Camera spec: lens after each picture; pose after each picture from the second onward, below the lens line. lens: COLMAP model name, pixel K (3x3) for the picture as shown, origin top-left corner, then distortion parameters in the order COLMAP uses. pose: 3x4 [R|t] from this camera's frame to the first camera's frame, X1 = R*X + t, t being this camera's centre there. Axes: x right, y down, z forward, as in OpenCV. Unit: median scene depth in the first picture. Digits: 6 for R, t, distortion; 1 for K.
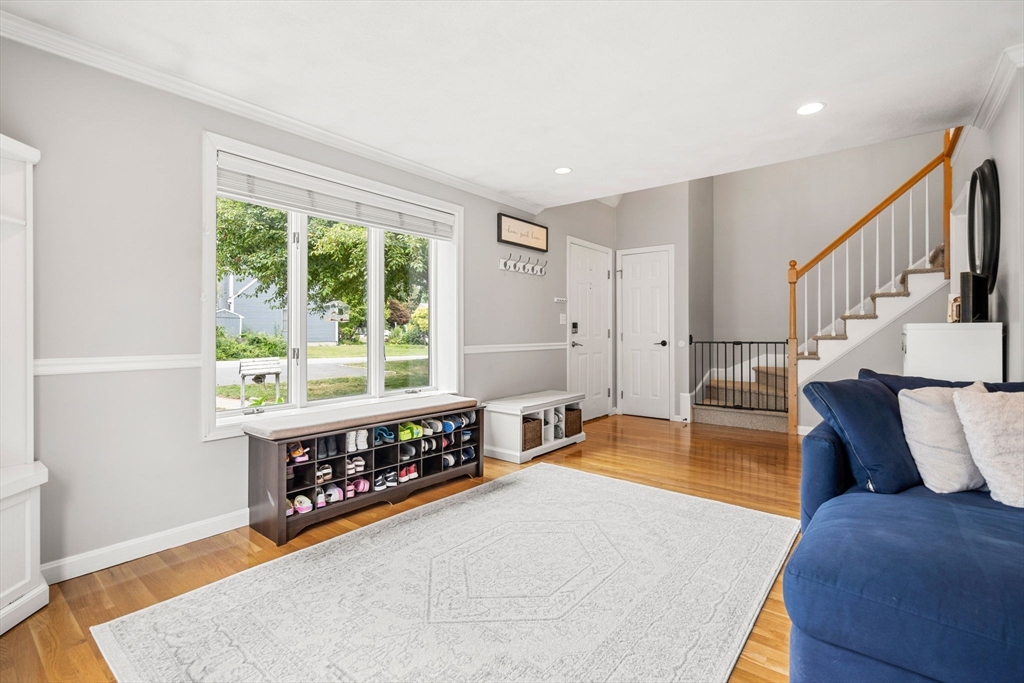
lens RADIAL K [[475.4, 0, 502.3], [0, 475.4, 330.4], [0, 0, 1]] dist [-0.003371, 0.002049]
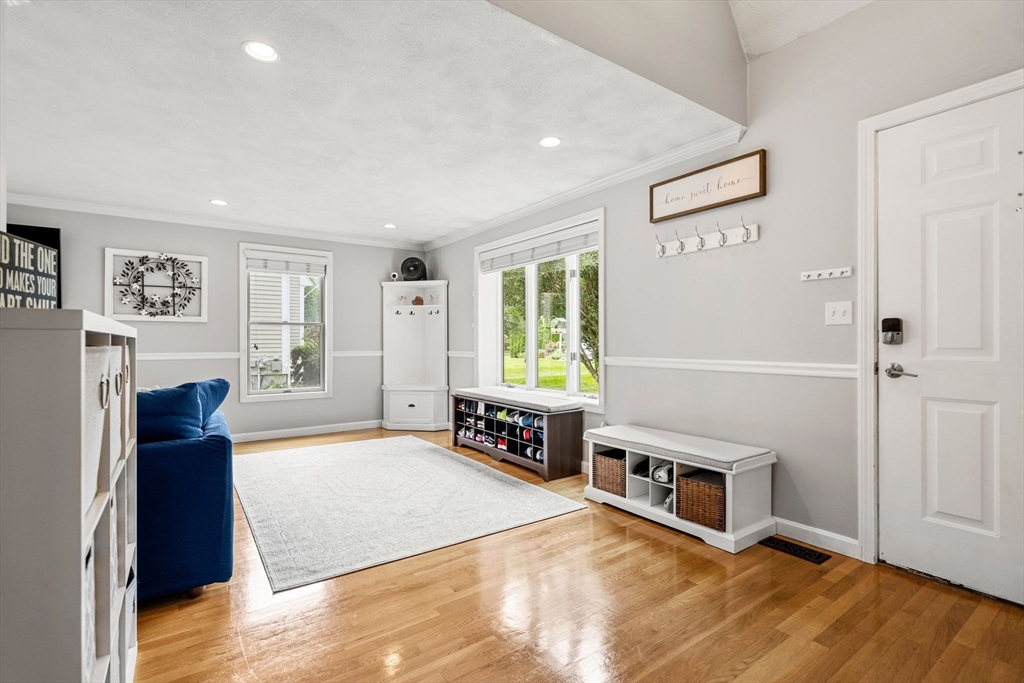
lens RADIAL K [[475.4, 0, 507.5], [0, 475.4, 345.9], [0, 0, 1]] dist [-0.003371, 0.002049]
pose [[-0.268957, 0.008667, -0.963113, 0.697971], [0.003856, 0.999961, 0.007922, 0.003200], [0.963144, -0.001583, -0.268980, 0.862993]]
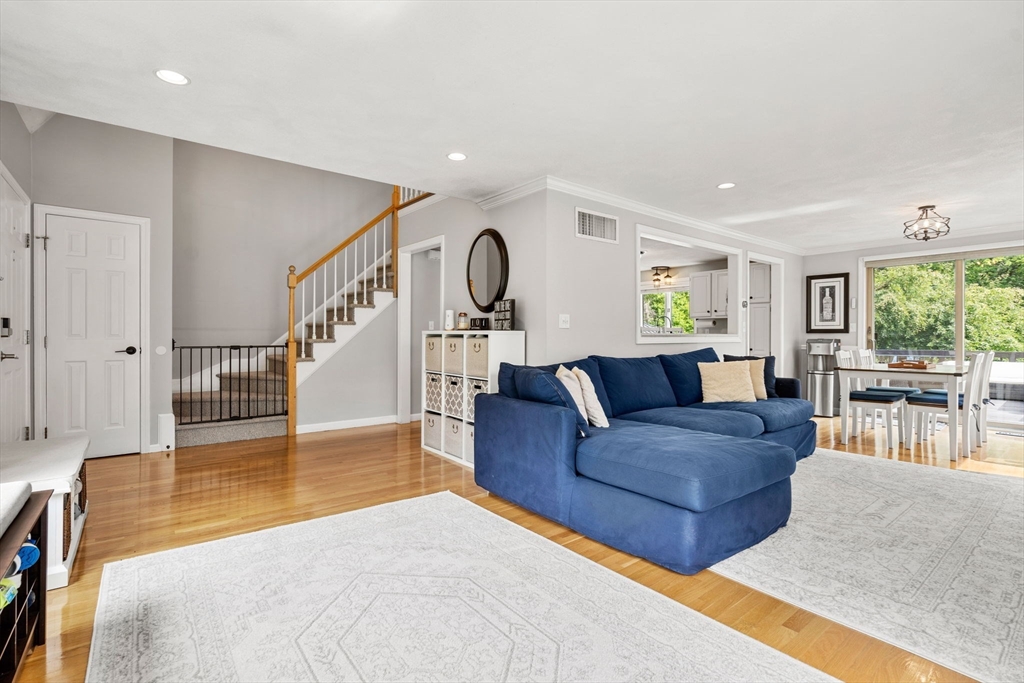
lens RADIAL K [[475.4, 0, 507.7], [0, 475.4, 336.8], [0, 0, 1]] dist [-0.003371, 0.002049]
pose [[0.215258, -0.000769, 0.976557, -0.292035], [-0.006541, 0.999976, 0.002229, 0.000782], [-0.976535, -0.006868, 0.215248, 0.325136]]
